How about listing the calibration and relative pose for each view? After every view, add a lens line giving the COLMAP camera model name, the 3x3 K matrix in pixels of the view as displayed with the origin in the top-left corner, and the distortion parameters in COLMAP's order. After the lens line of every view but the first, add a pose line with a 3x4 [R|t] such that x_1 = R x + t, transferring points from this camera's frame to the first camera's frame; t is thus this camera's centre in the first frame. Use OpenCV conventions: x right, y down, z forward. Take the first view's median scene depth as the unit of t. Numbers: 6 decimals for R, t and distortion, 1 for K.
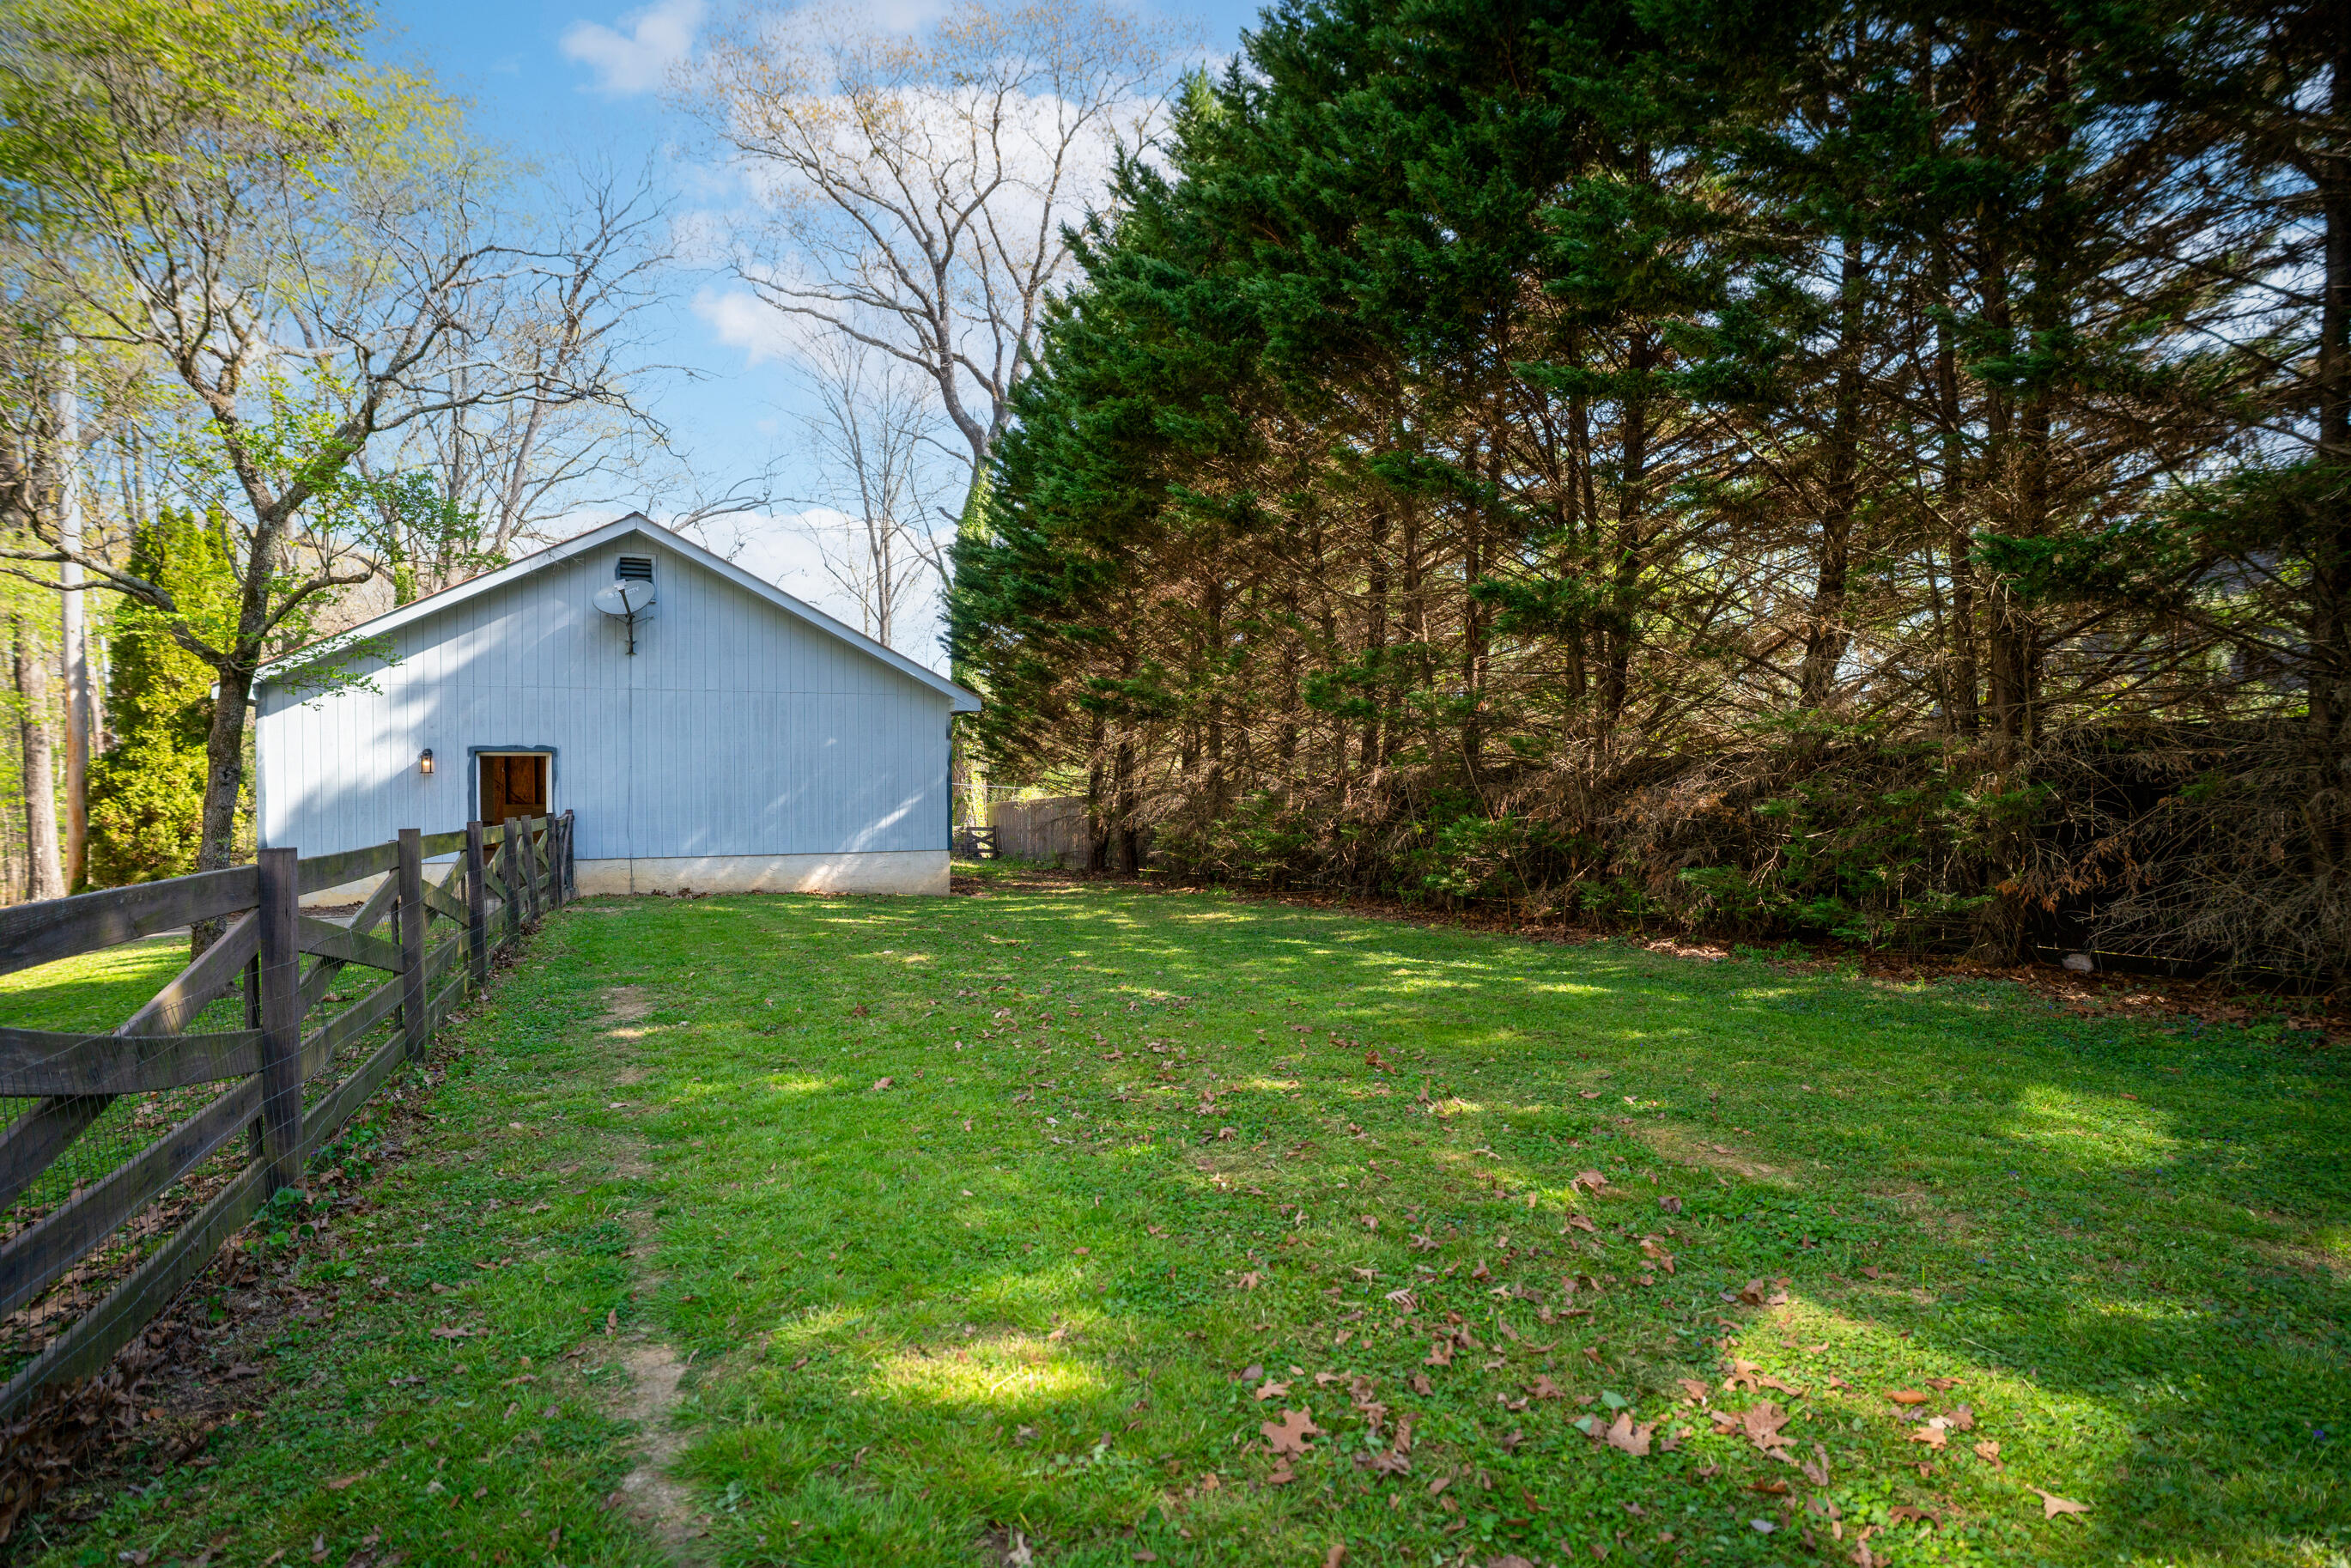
lens RADIAL K [[1212.1, 0, 1175.5], [0, 1212.1, 784.0], [0, 0, 1]] dist [-0.065964, 0.033436]
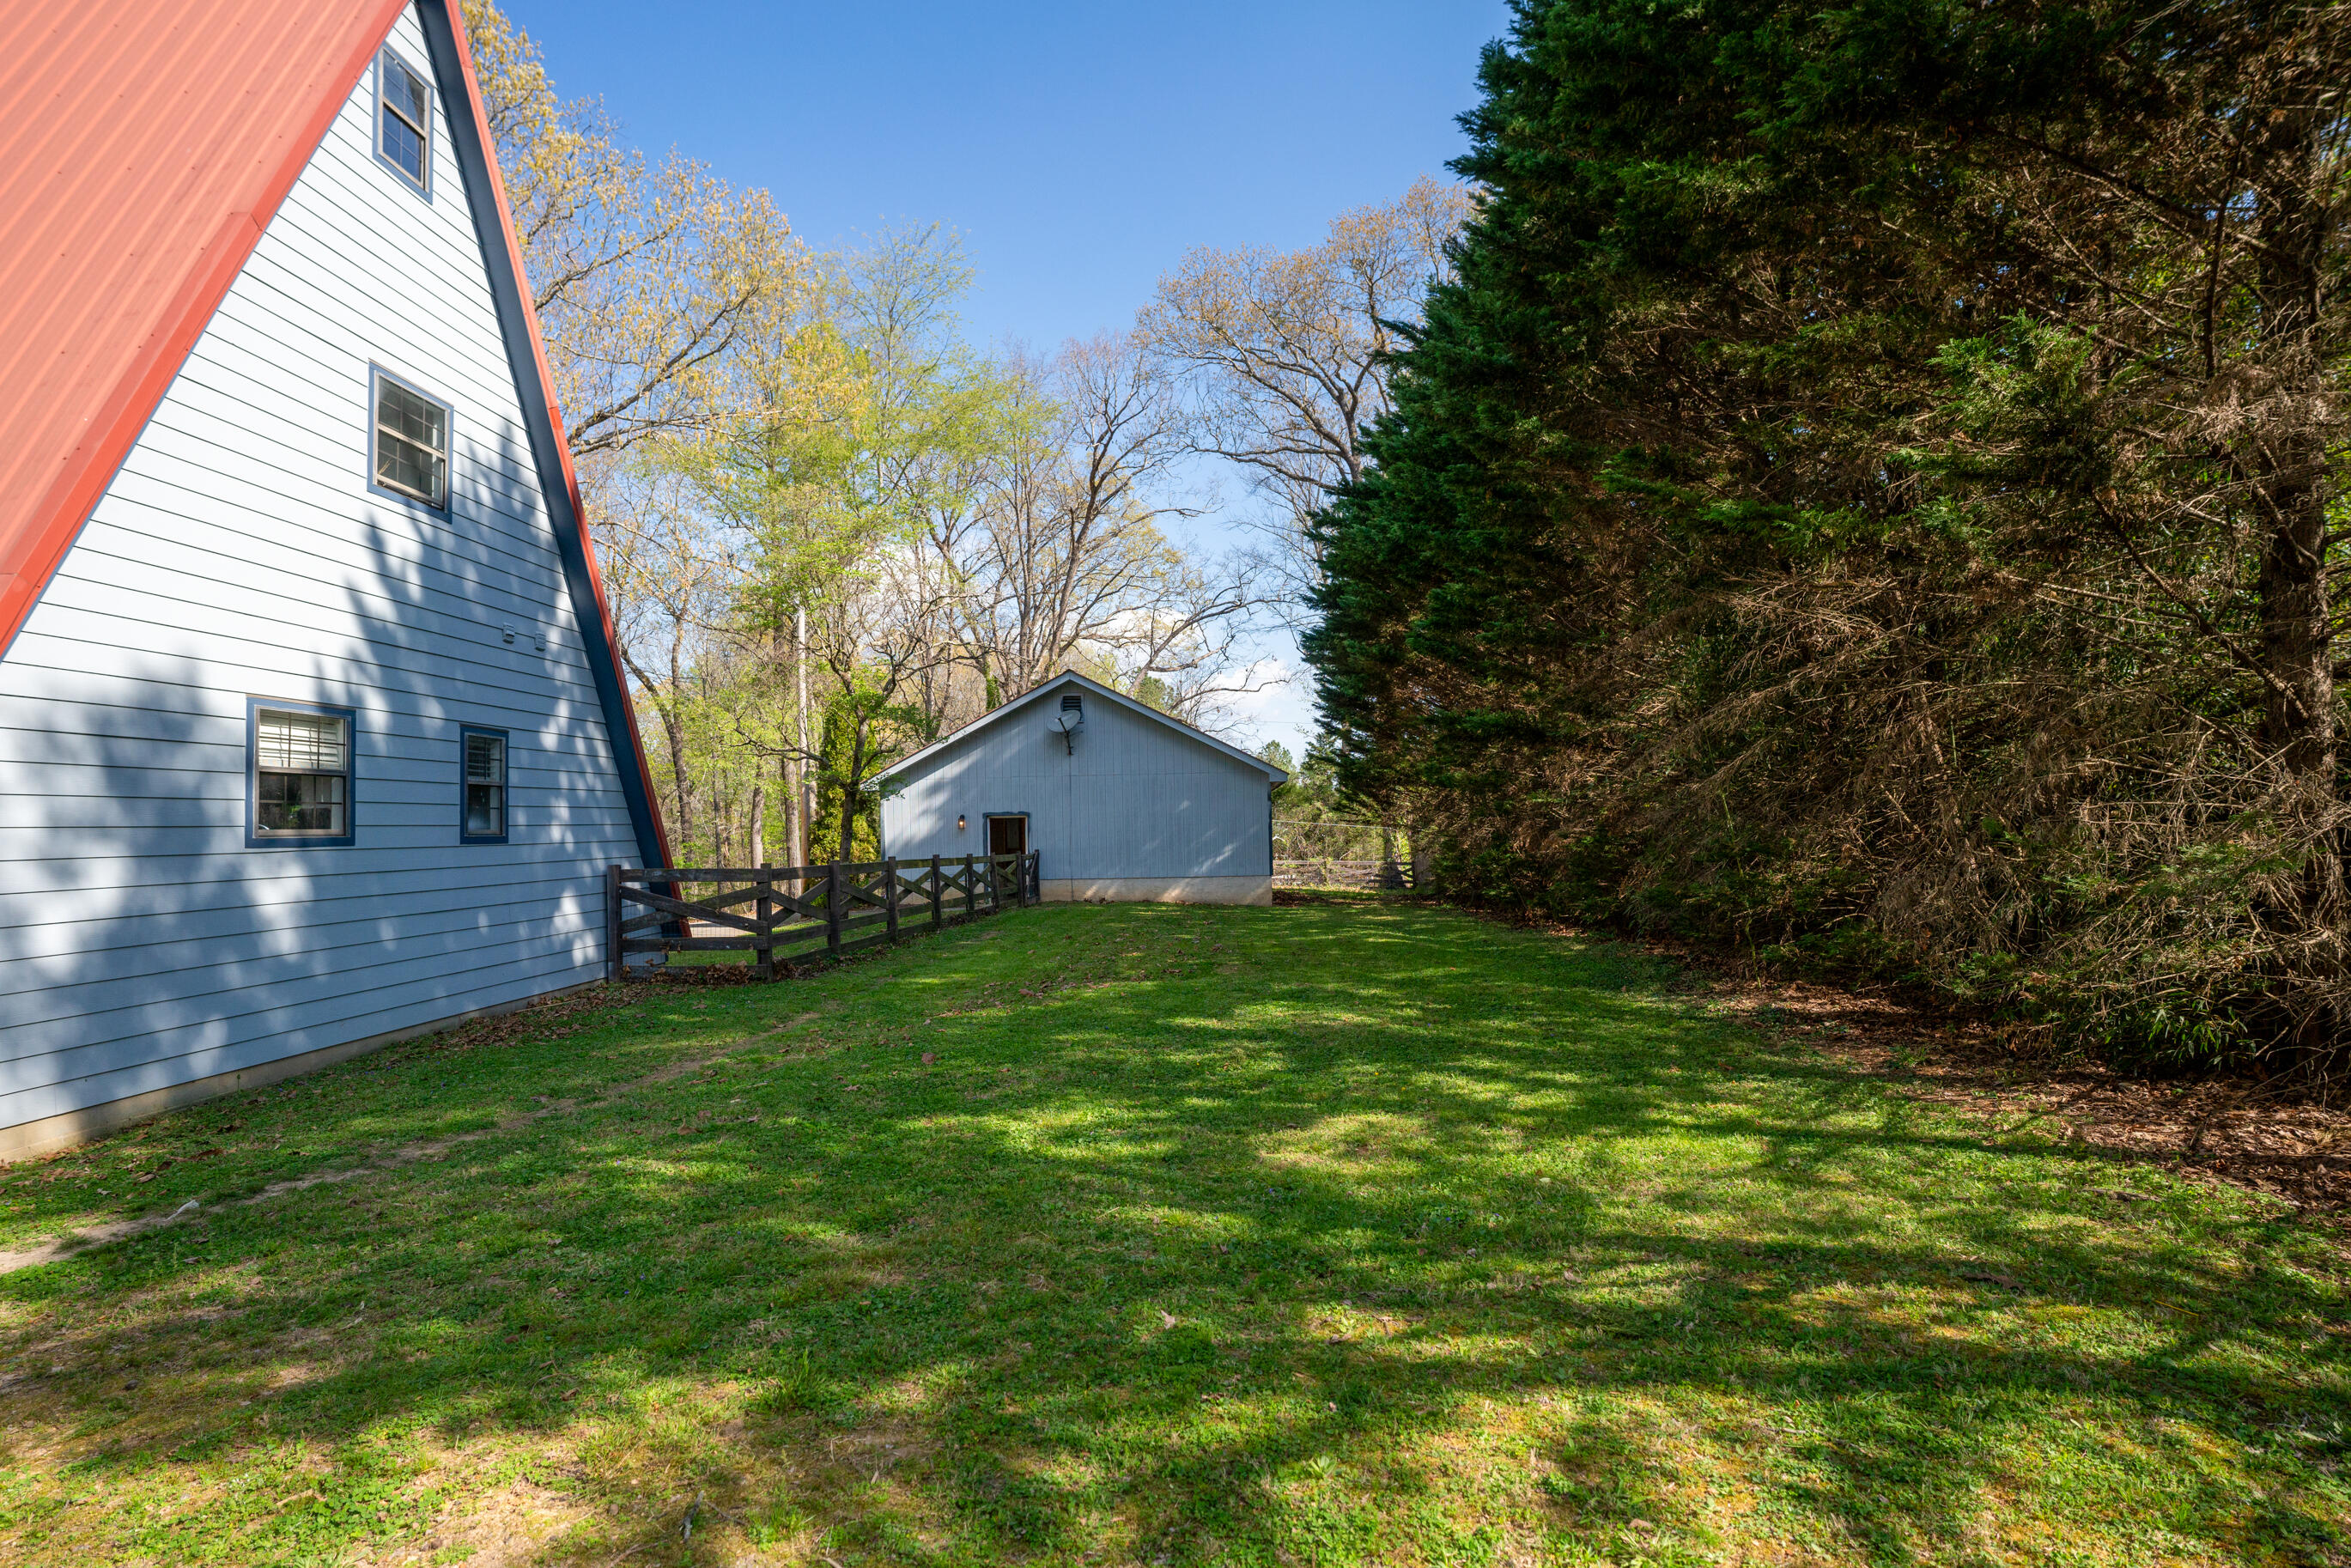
lens RADIAL K [[1212.1, 0, 1175.5], [0, 1212.1, 784.0], [0, 0, 1]] dist [-0.065964, 0.033436]
pose [[0.892975, -0.026914, -0.449302, 0.491081], [0.012002, 0.999280, -0.036006, -0.008010], [0.449947, 0.026760, 0.892654, -0.487430]]
